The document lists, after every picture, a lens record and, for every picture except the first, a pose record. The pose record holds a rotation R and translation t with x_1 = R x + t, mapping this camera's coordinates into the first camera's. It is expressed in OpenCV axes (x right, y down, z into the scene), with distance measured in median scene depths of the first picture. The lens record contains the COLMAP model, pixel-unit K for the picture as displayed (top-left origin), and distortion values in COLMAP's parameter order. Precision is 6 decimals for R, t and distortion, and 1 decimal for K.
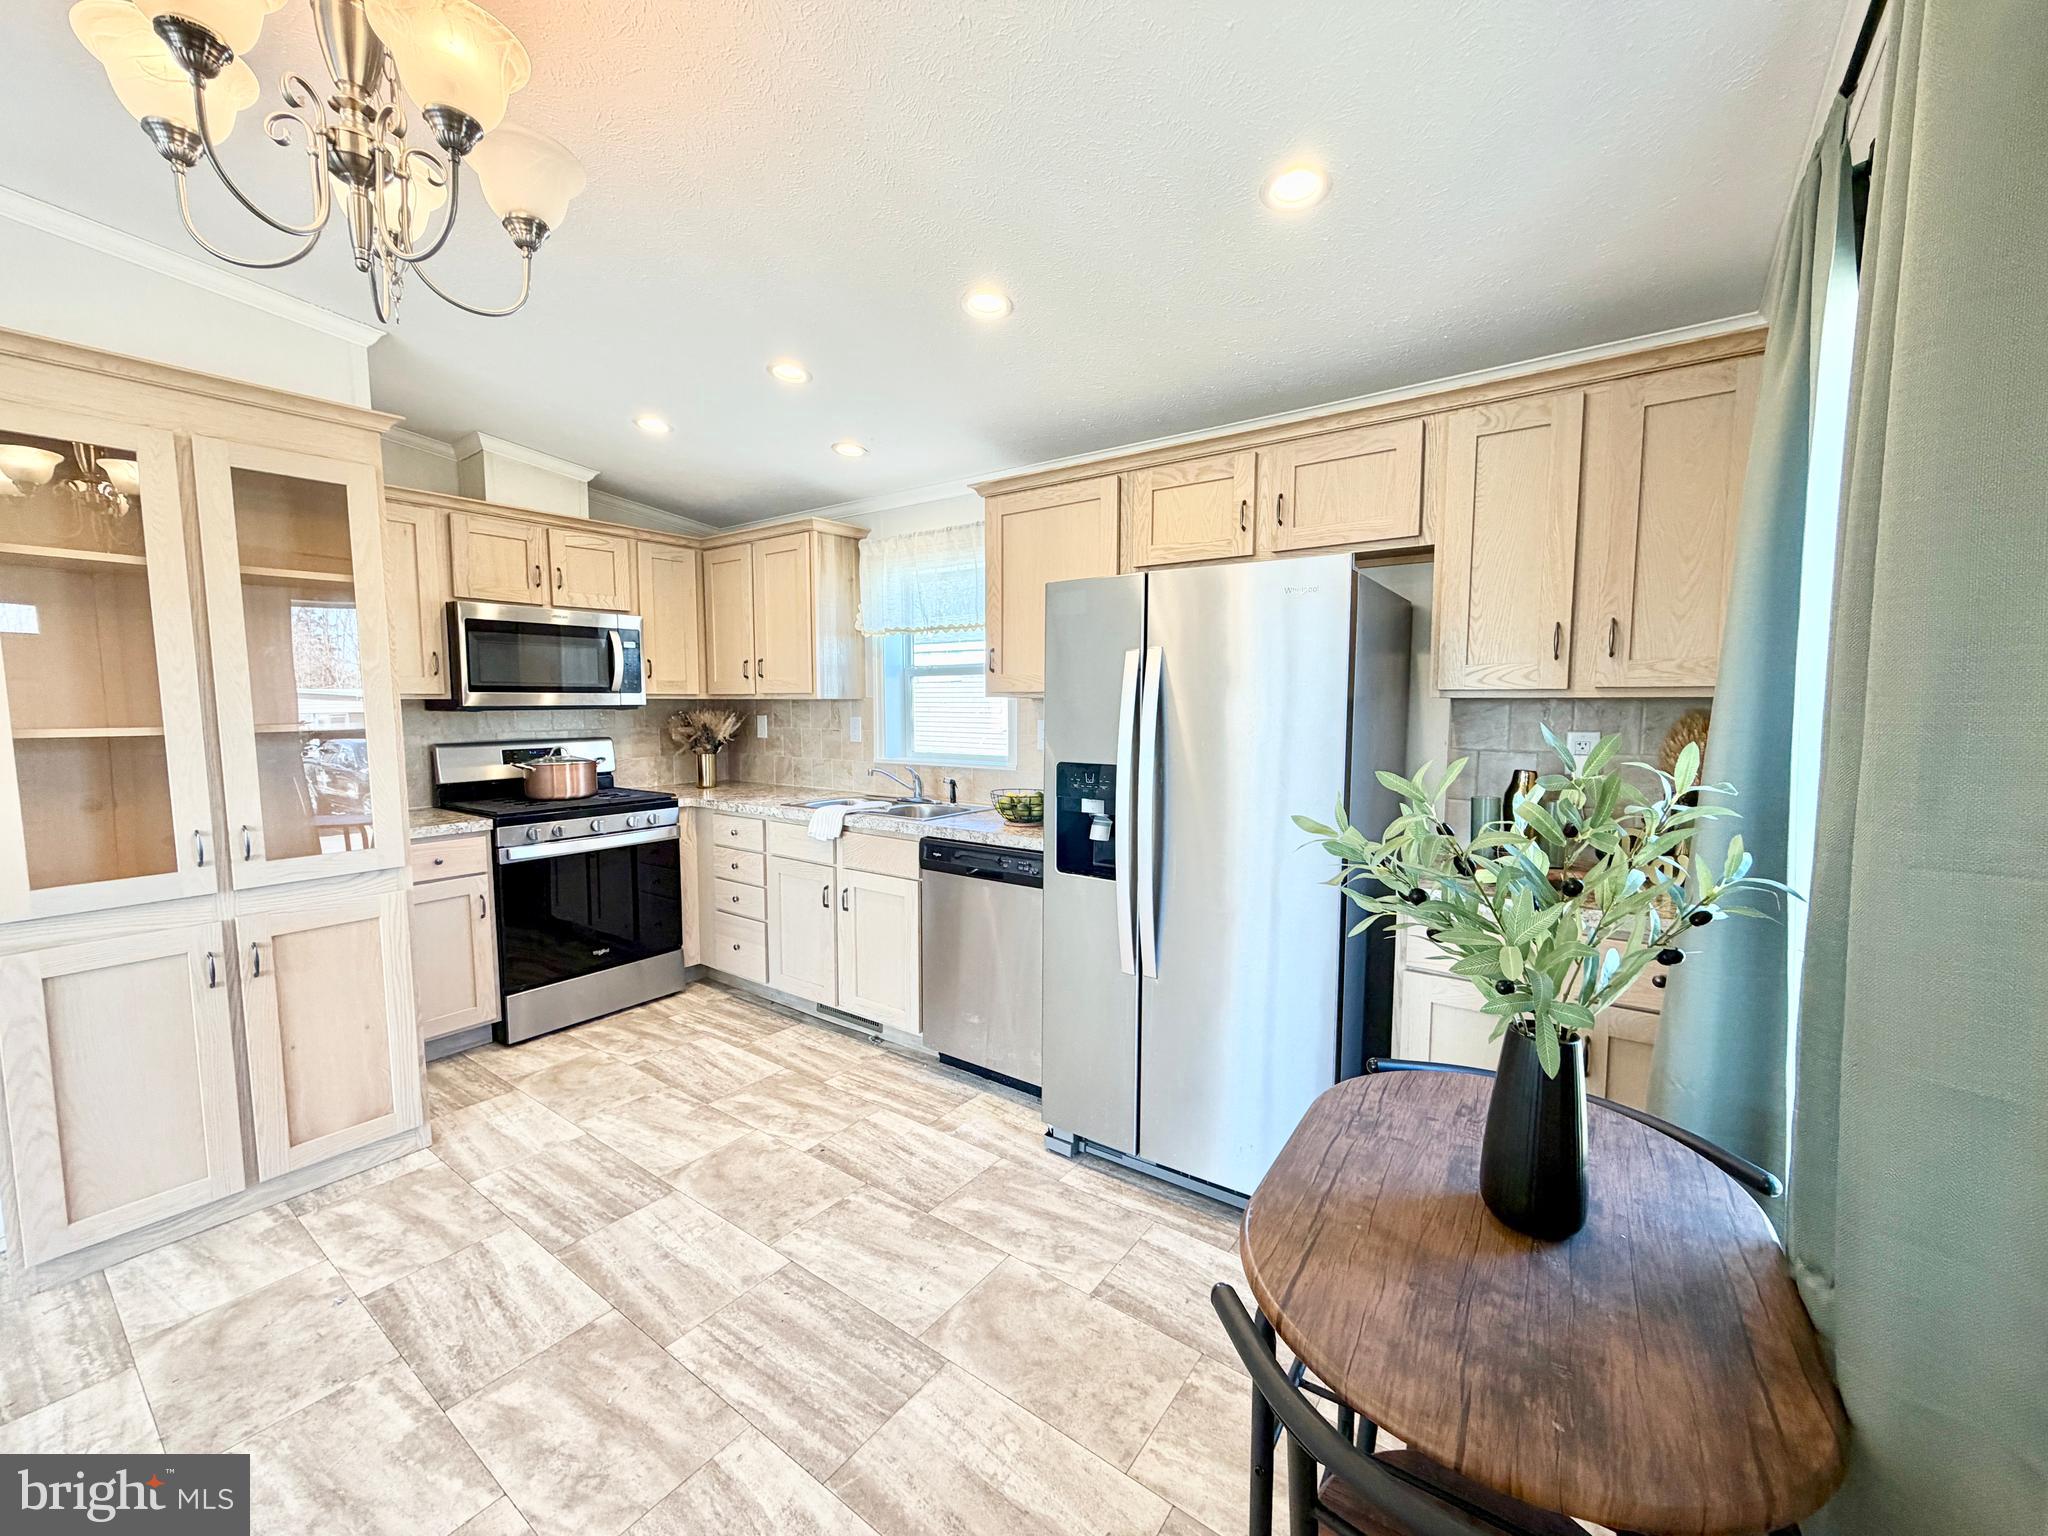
lens RADIAL K [[815.7, 0, 1016.4], [0, 815.7, 766.6], [0, 0, 1]] dist [0.000165, -0.000044]
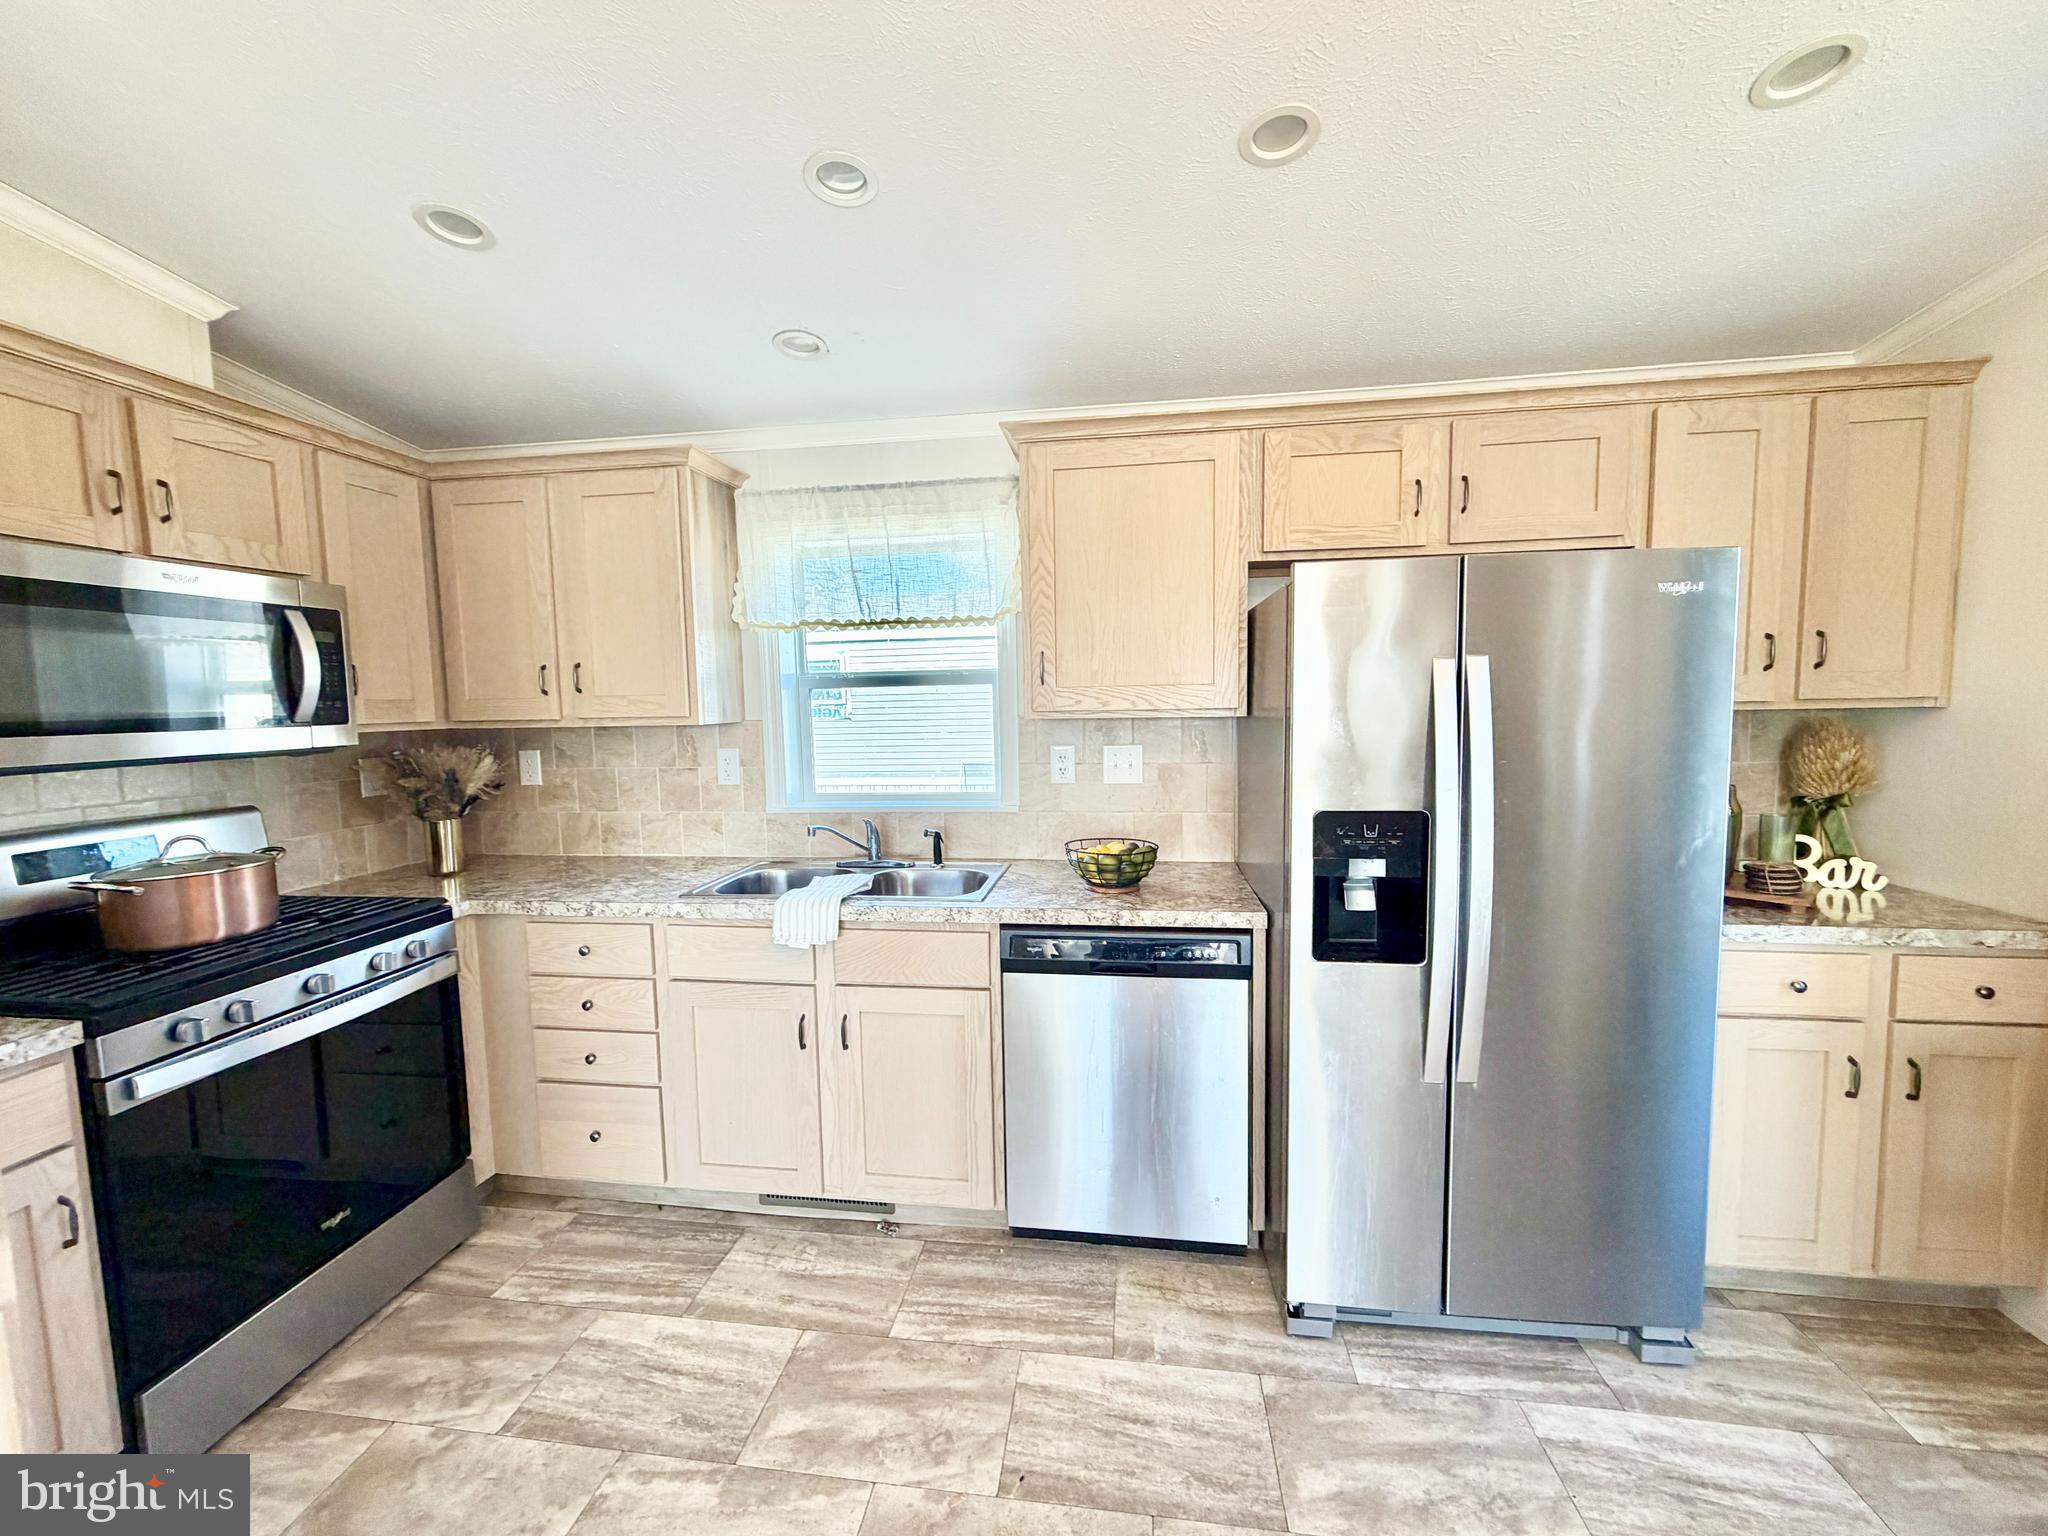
lens RADIAL K [[815.7, 0, 1016.4], [0, 815.7, 766.6], [0, 0, 1]] dist [0.000165, -0.000044]
pose [[0.882315, -0.055912, 0.467326, -0.404345], [0.056511, 0.998321, 0.012748, -0.053923], [-0.467254, 0.015161, 0.883993, 0.373855]]
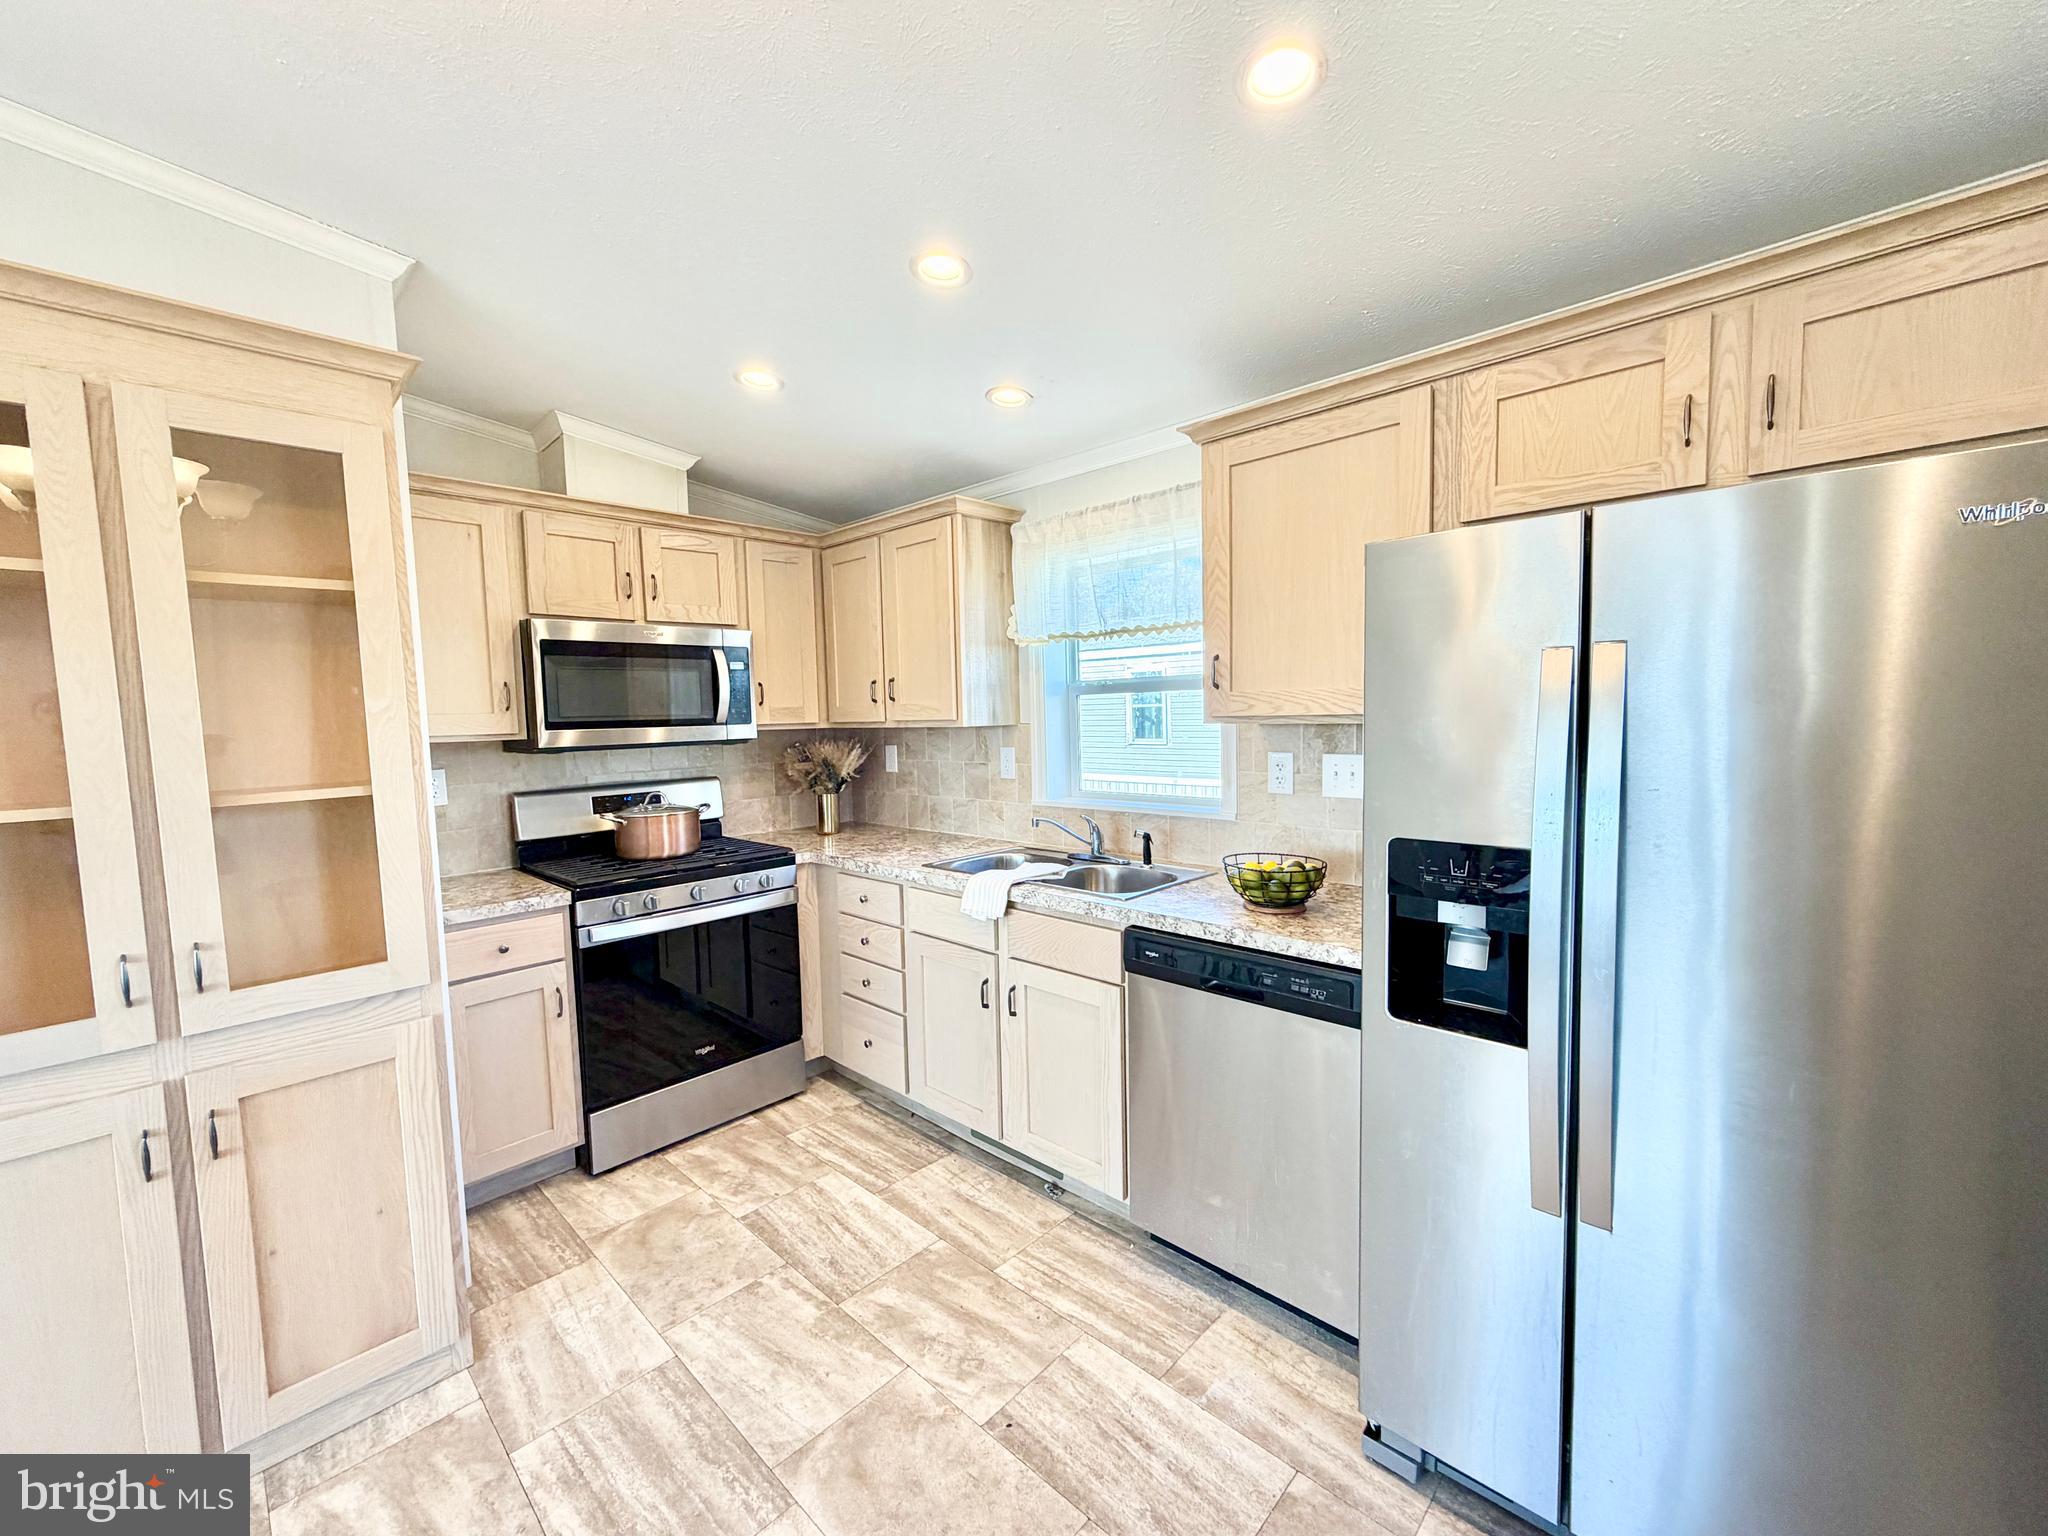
lens RADIAL K [[815.7, 0, 1016.4], [0, 815.7, 766.6], [0, 0, 1]] dist [0.000165, -0.000044]
pose [[0.991370, -0.014893, -0.130248, -0.112995], [0.013299, 0.999826, -0.013101, -0.041787], [0.130421, 0.011256, 0.991395, 0.280673]]
